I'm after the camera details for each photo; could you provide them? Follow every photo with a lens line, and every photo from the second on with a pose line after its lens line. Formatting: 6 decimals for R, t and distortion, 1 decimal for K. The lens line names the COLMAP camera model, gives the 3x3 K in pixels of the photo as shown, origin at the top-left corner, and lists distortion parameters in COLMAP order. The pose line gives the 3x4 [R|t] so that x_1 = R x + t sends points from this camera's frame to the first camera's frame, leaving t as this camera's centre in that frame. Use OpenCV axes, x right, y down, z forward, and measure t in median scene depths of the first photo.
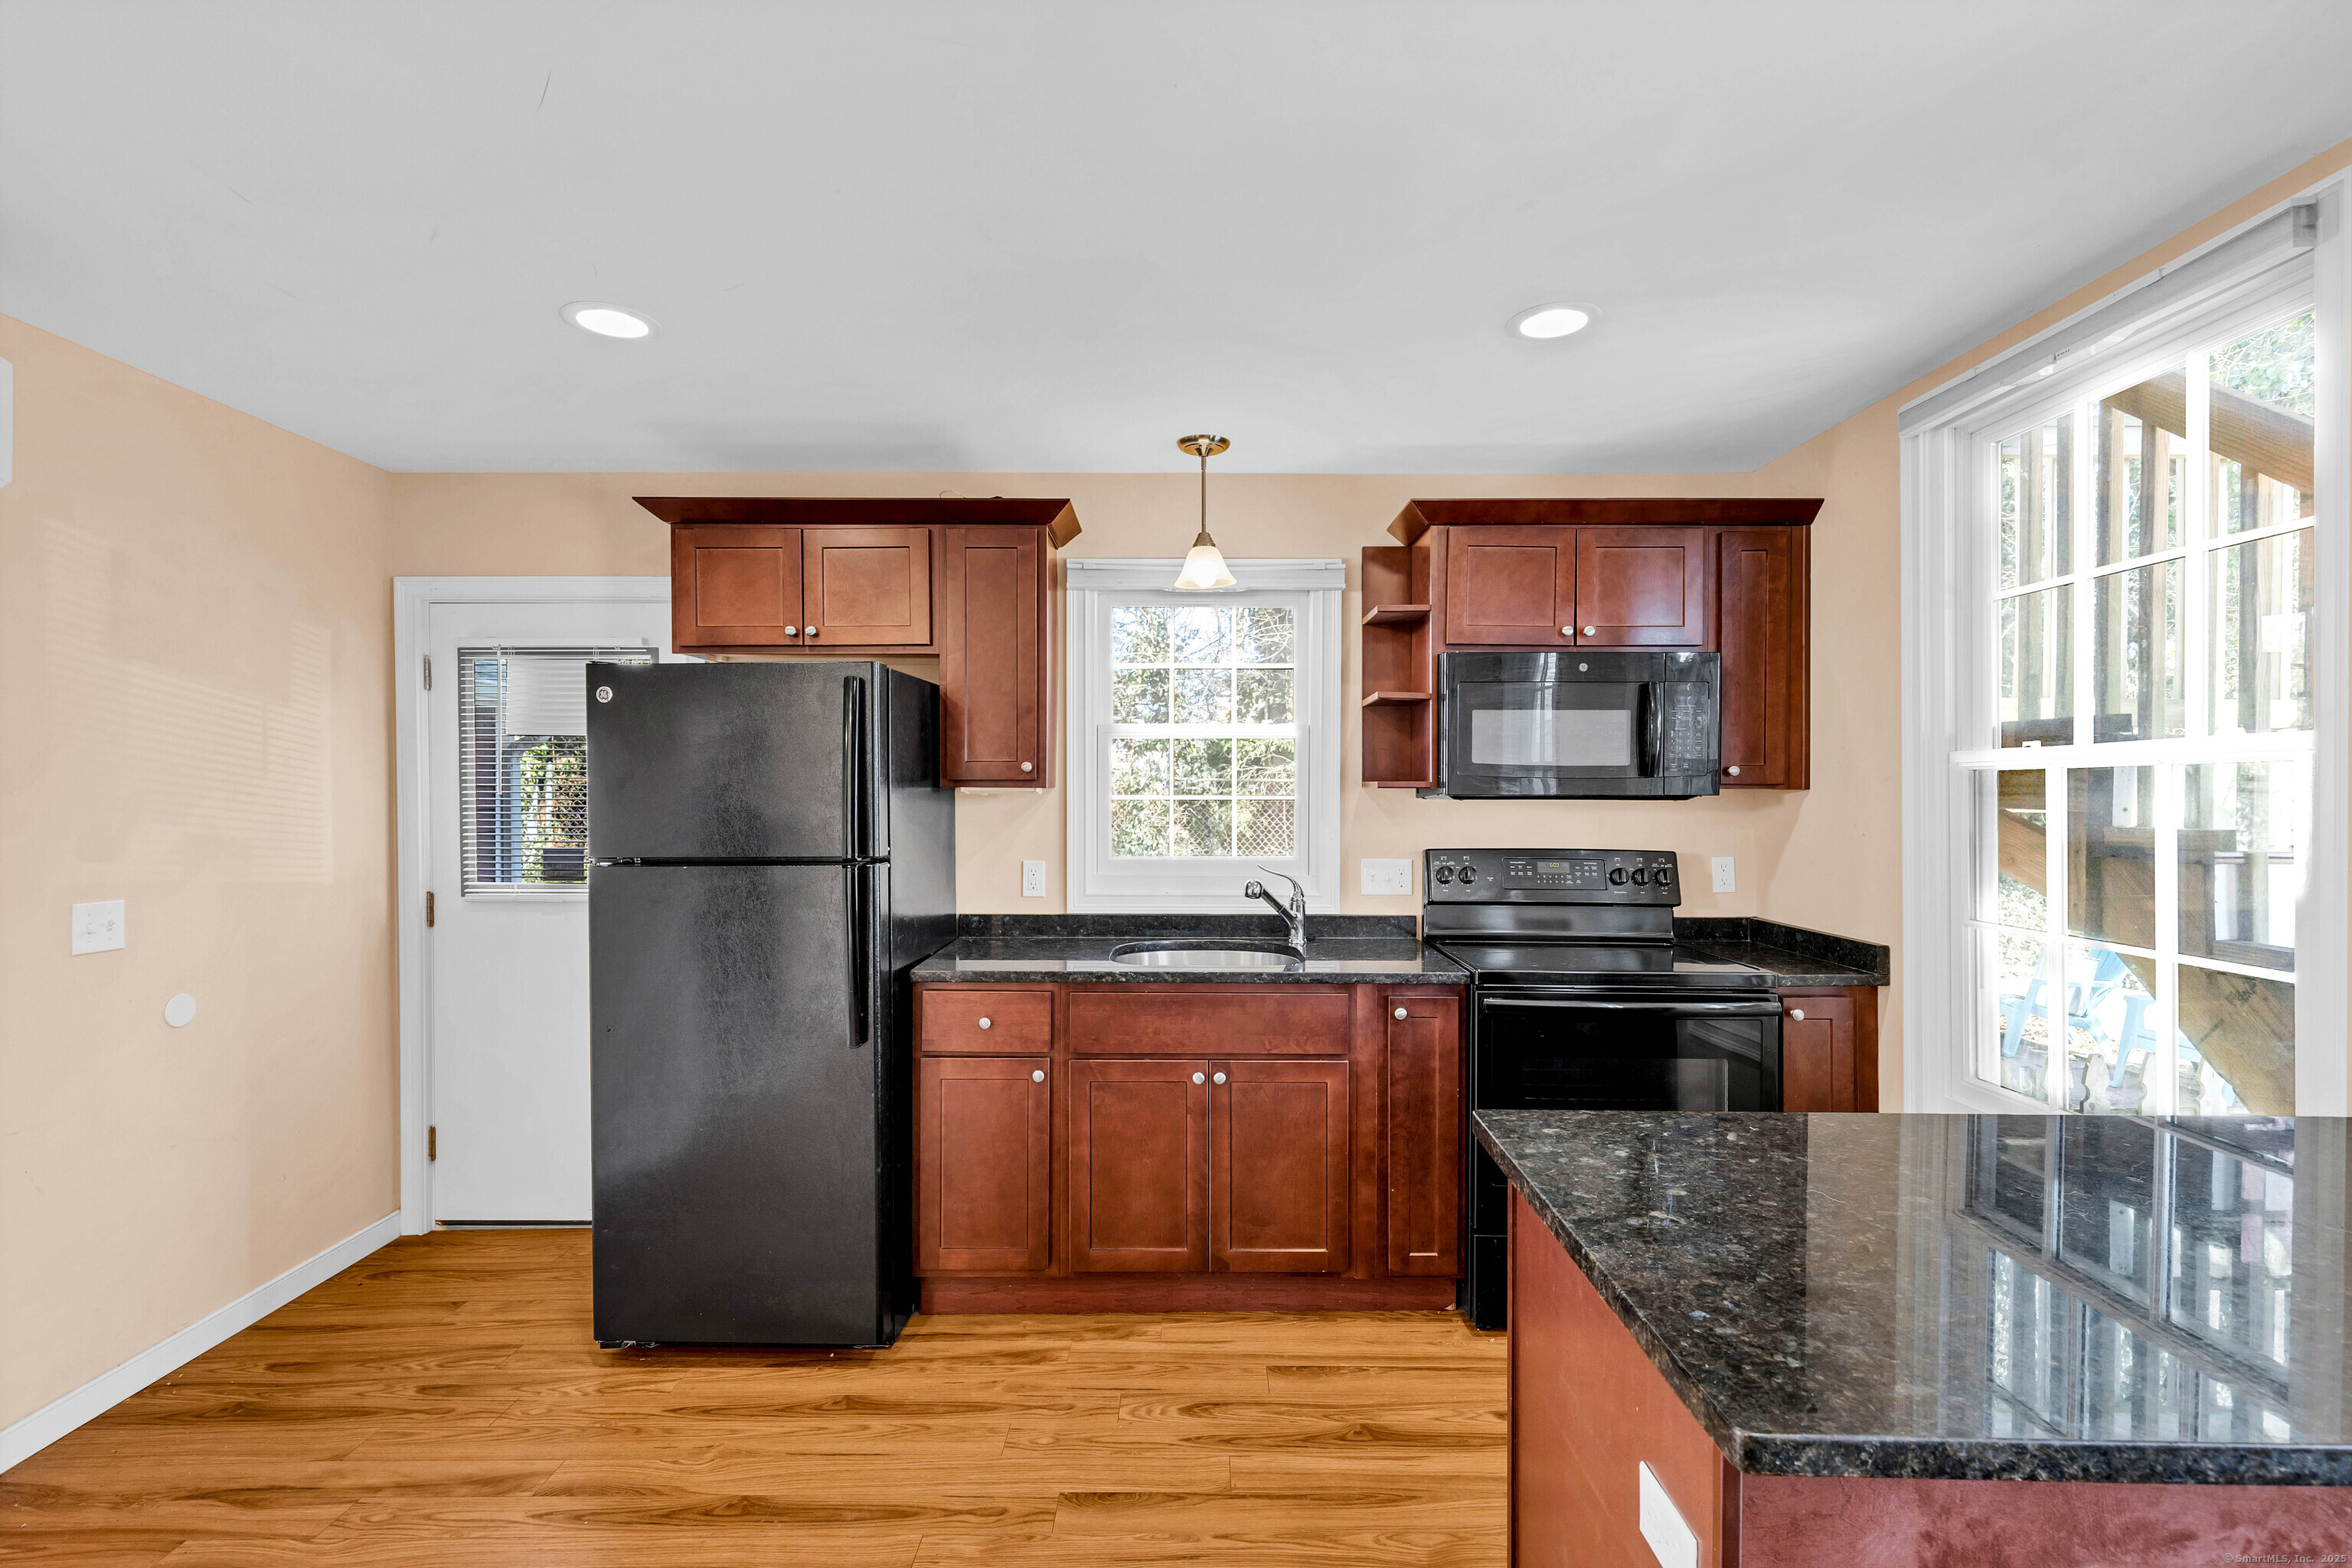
lens RADIAL K [[1084.8, 0, 1185.0], [0, 1084.8, 792.3], [0, 0, 1]] dist [0.005246, -0.000084]
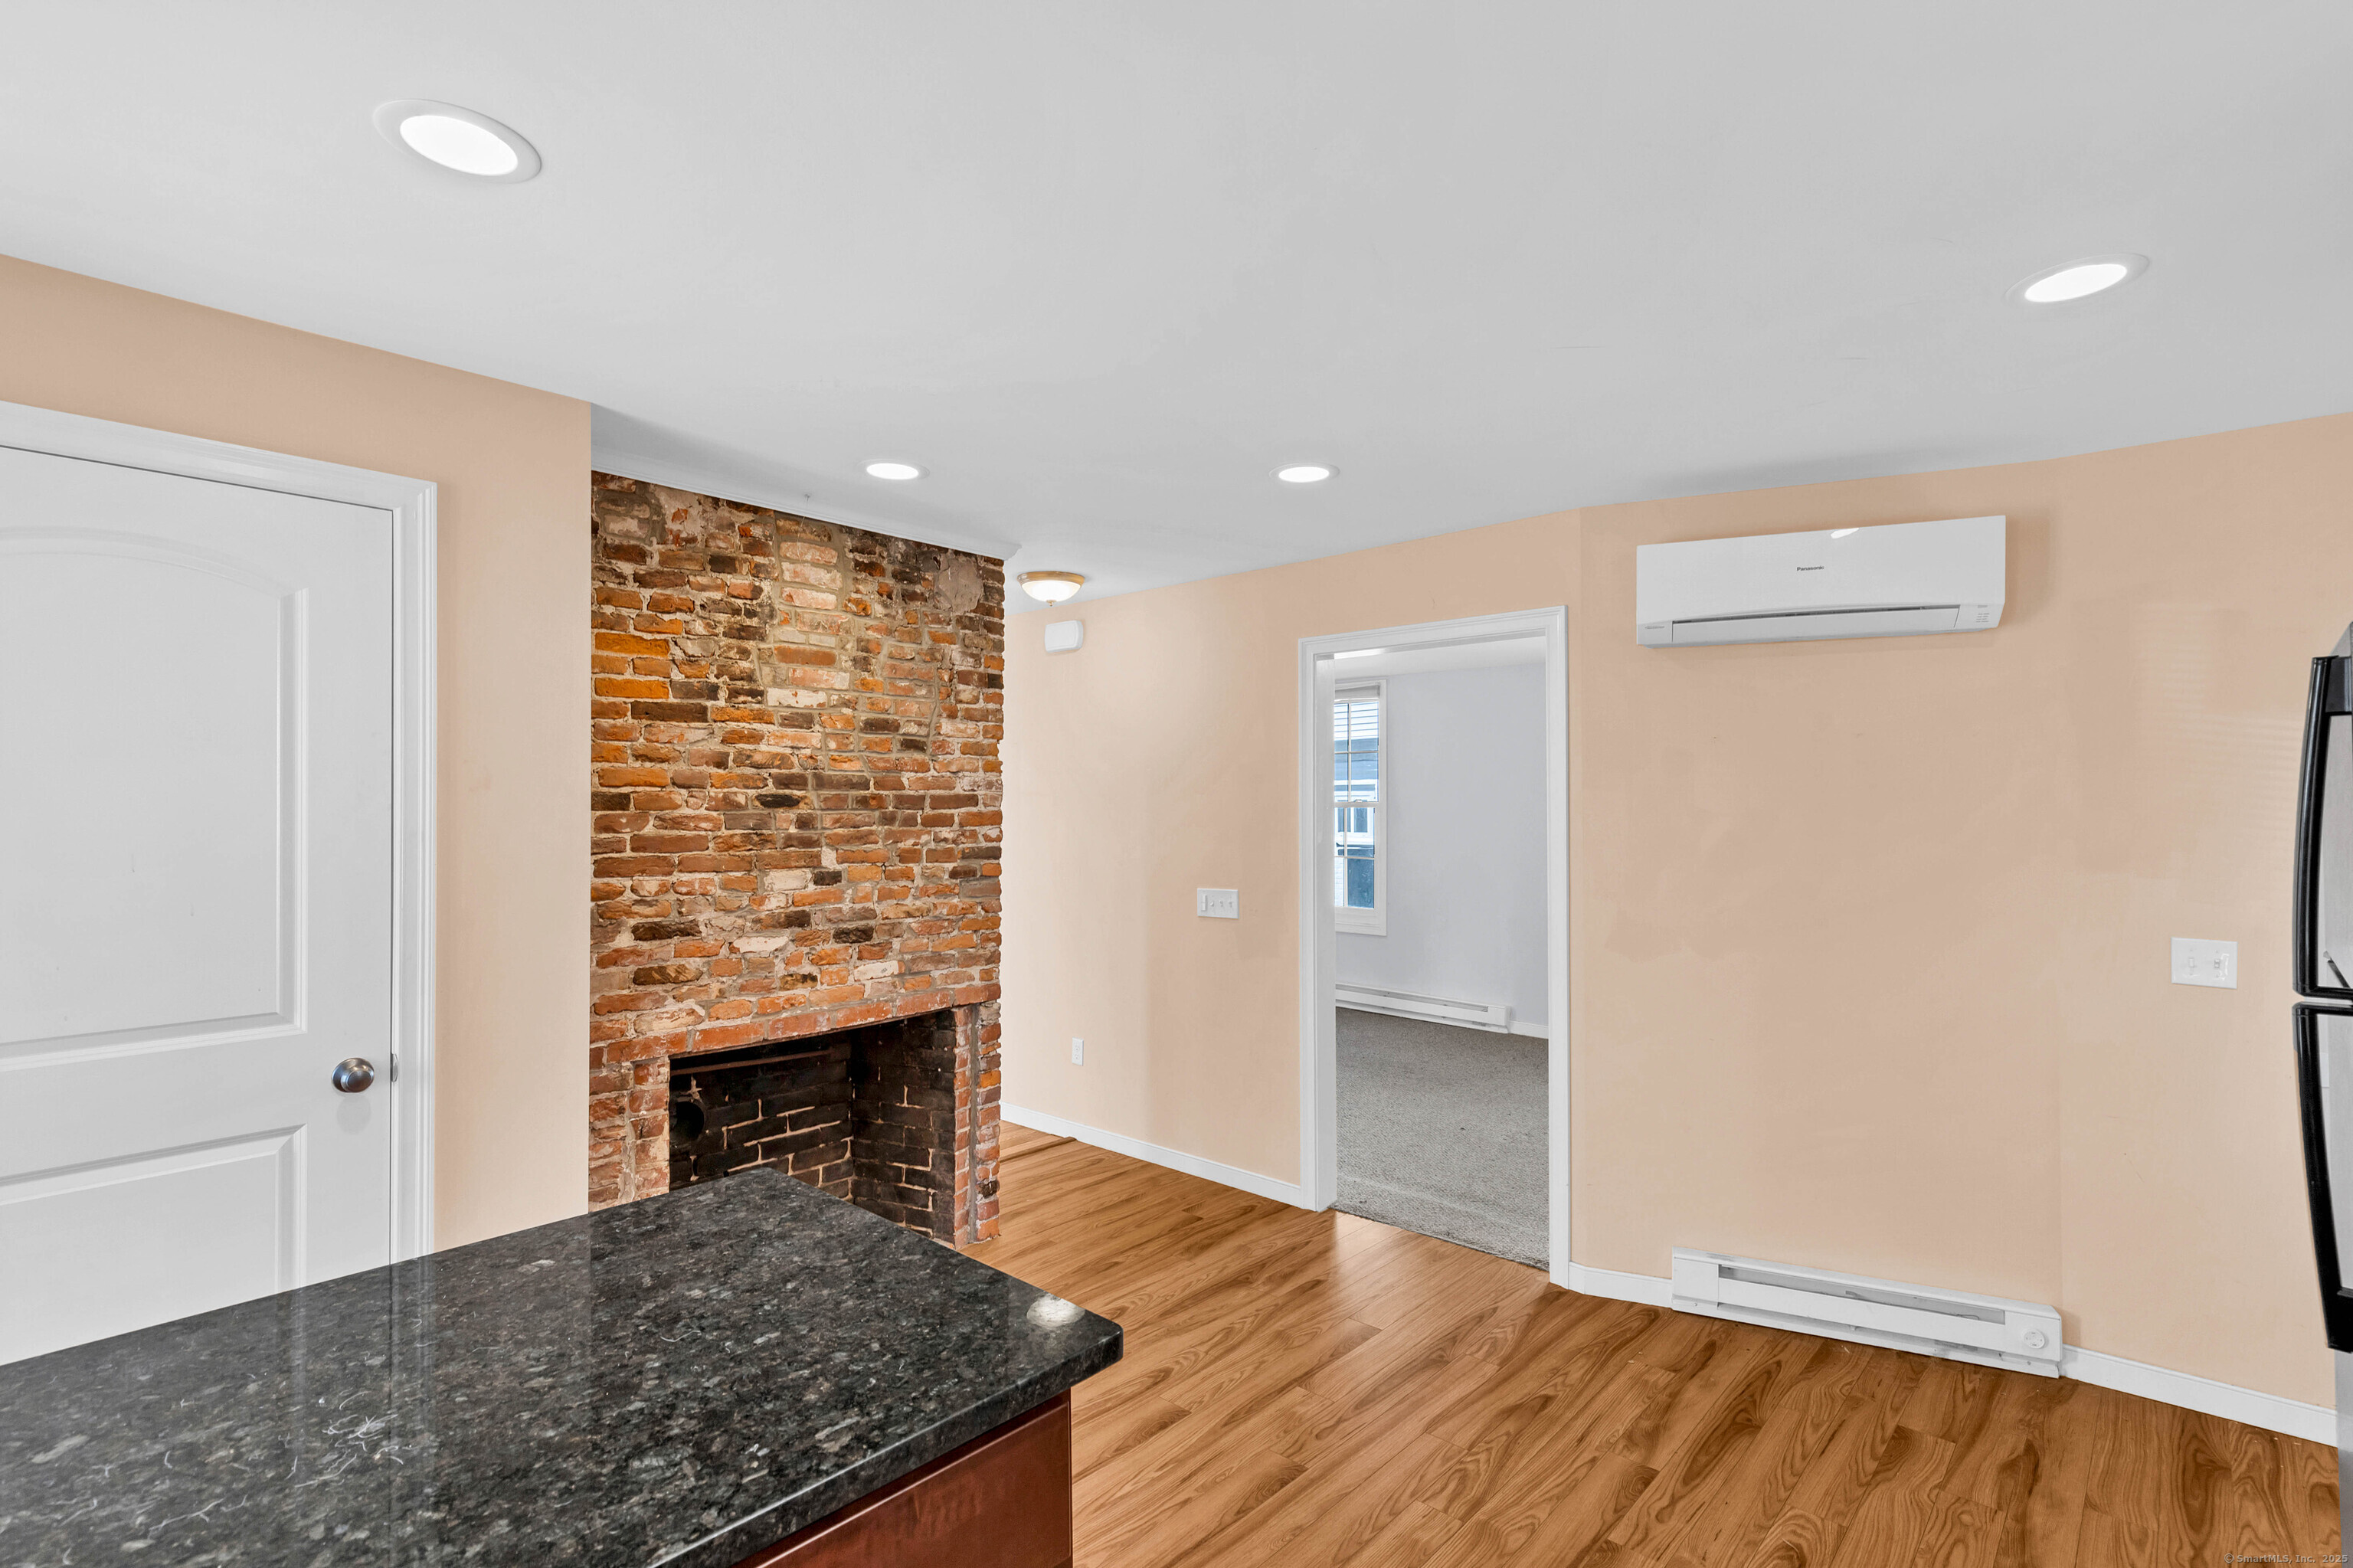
lens RADIAL K [[1085.3, 0, 1185.5], [0, 1085.3, 792.3], [0, 0, 1]] dist [0.005246, -0.000084]
pose [[-0.654305, -0.009898, -0.756166, 0.402848], [-0.006931, 0.999951, -0.007092, -0.026573], [0.756199, 0.000600, -0.654342, 0.769587]]
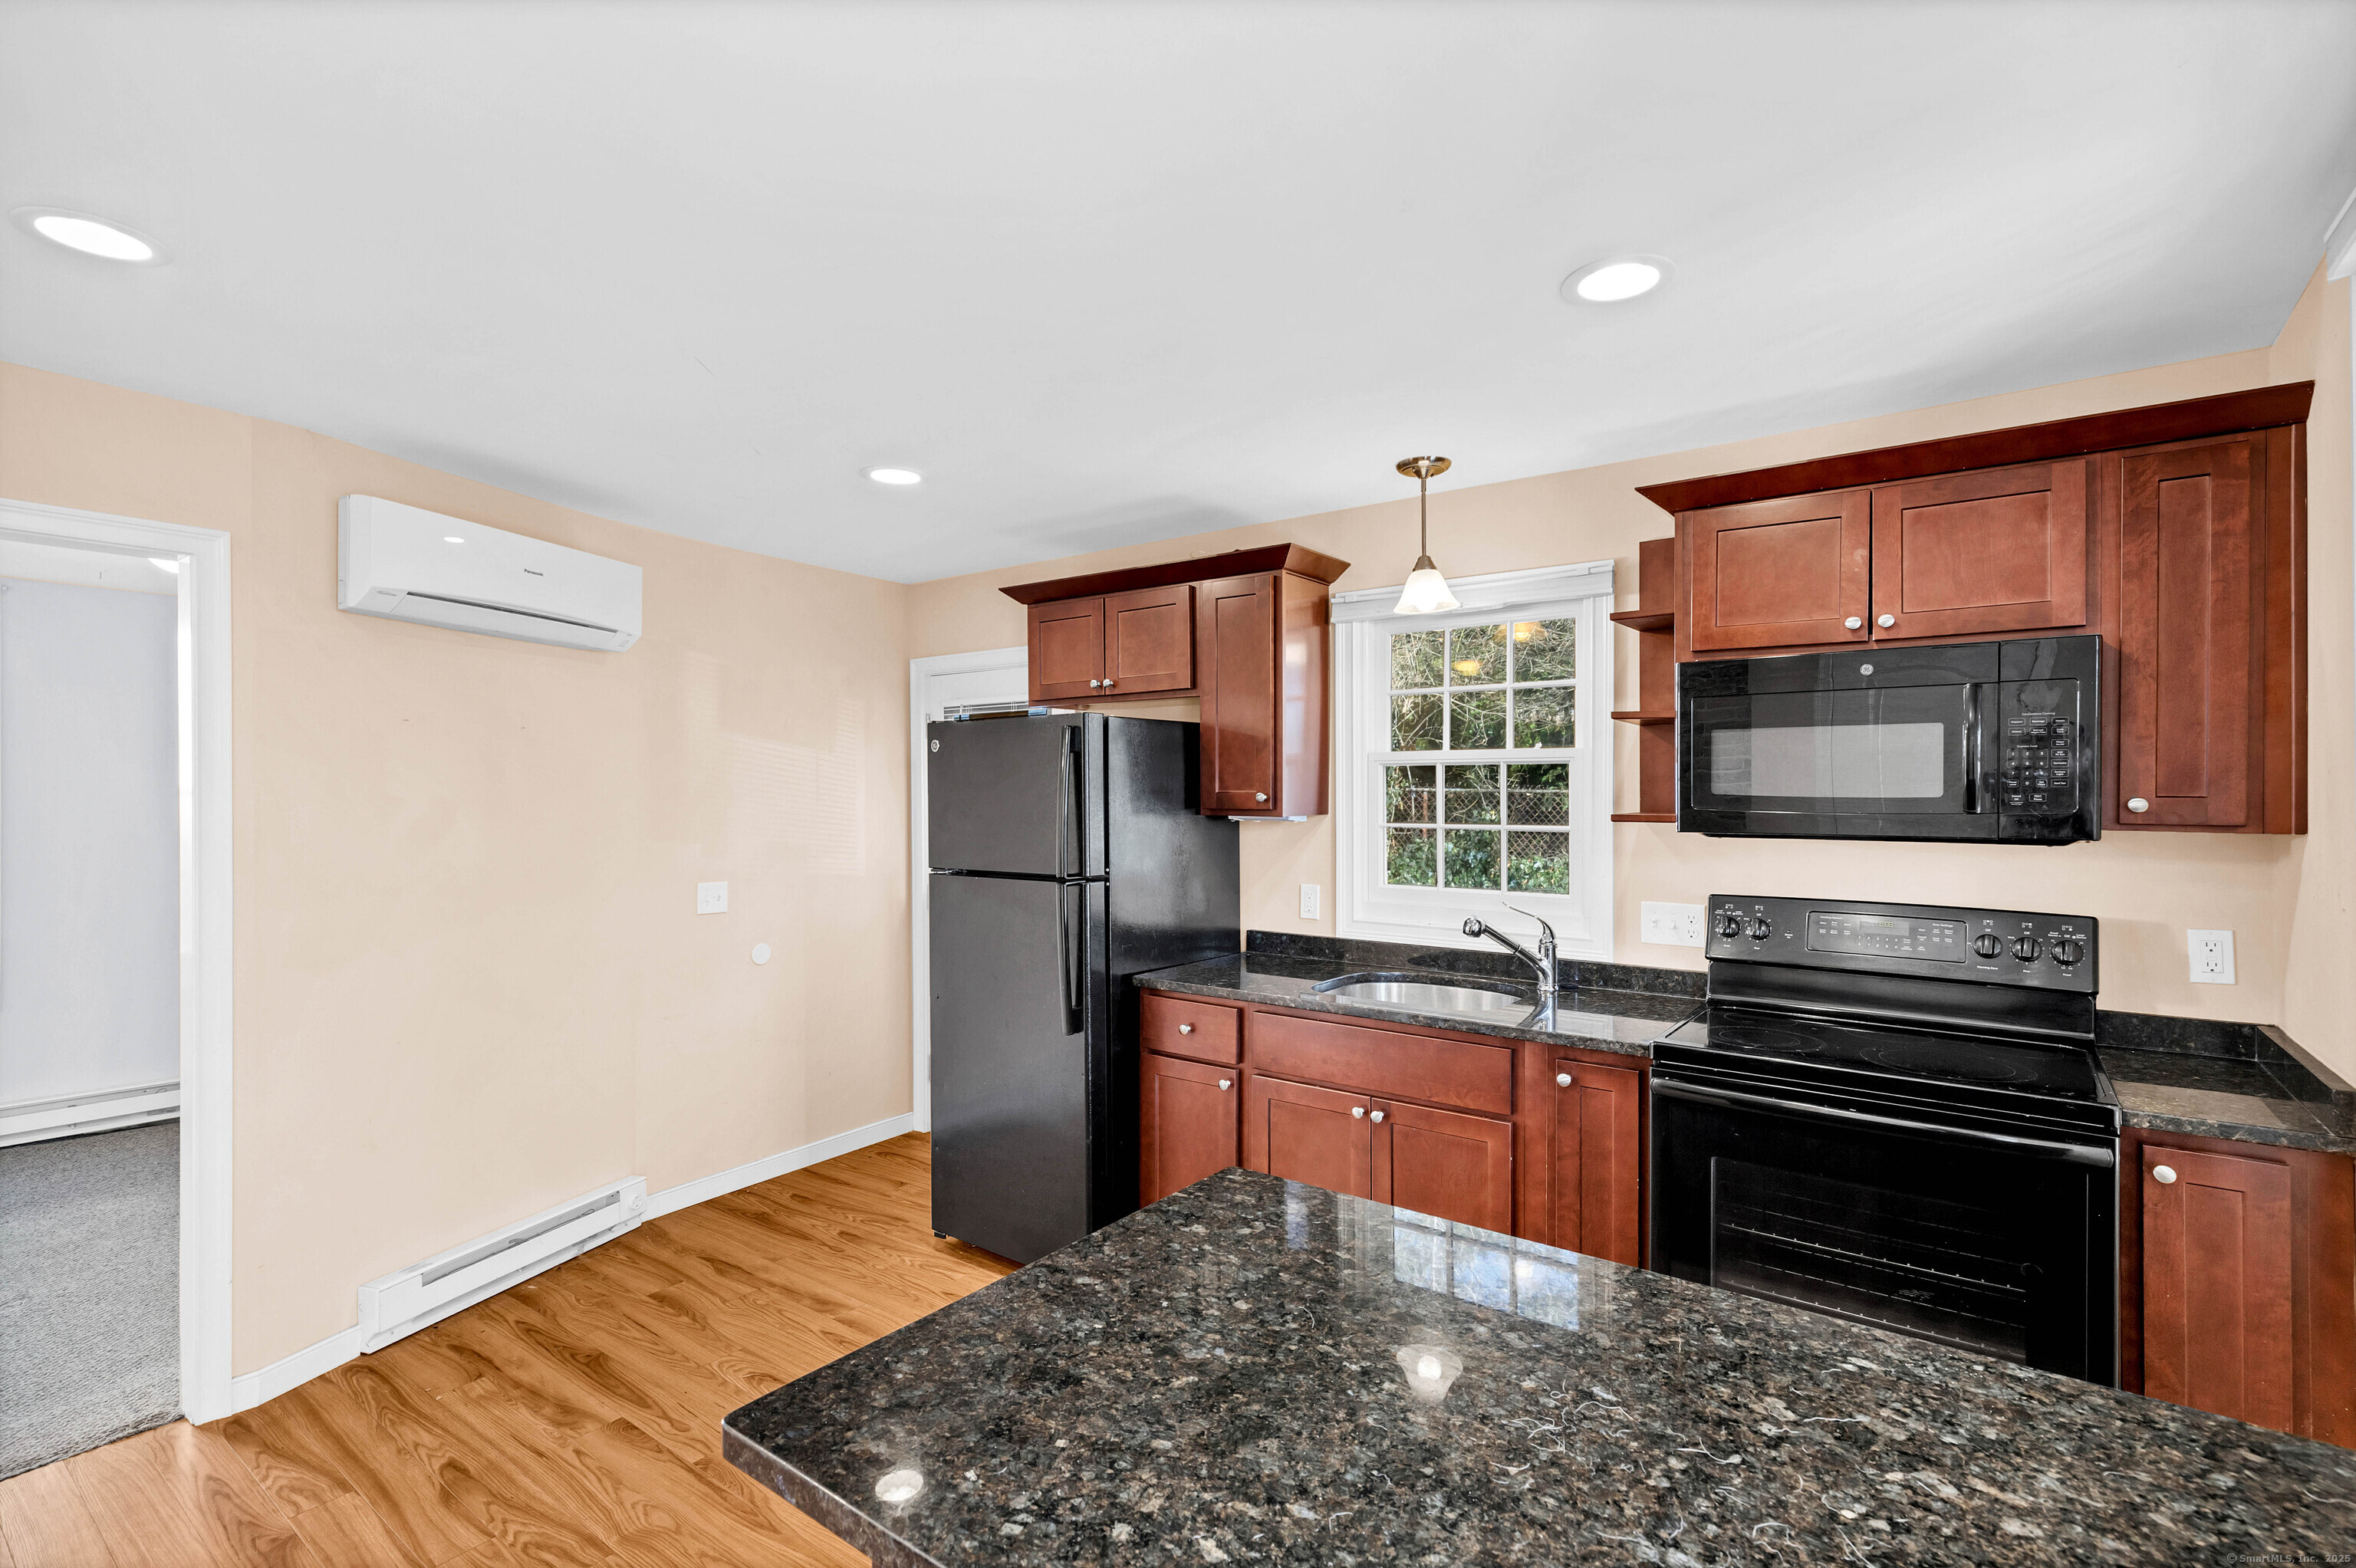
lens RADIAL K [[1077.0, 0, 1170.9], [0, 1077.0, 790.7], [0, 0, 1]] dist [0.005233, -0.000112]
pose [[0.804938, -0.002373, -0.593355, 0.413688], [-0.003194, 0.999960, -0.008332, -0.020656], [0.593351, 0.008602, 0.804898, 0.090286]]
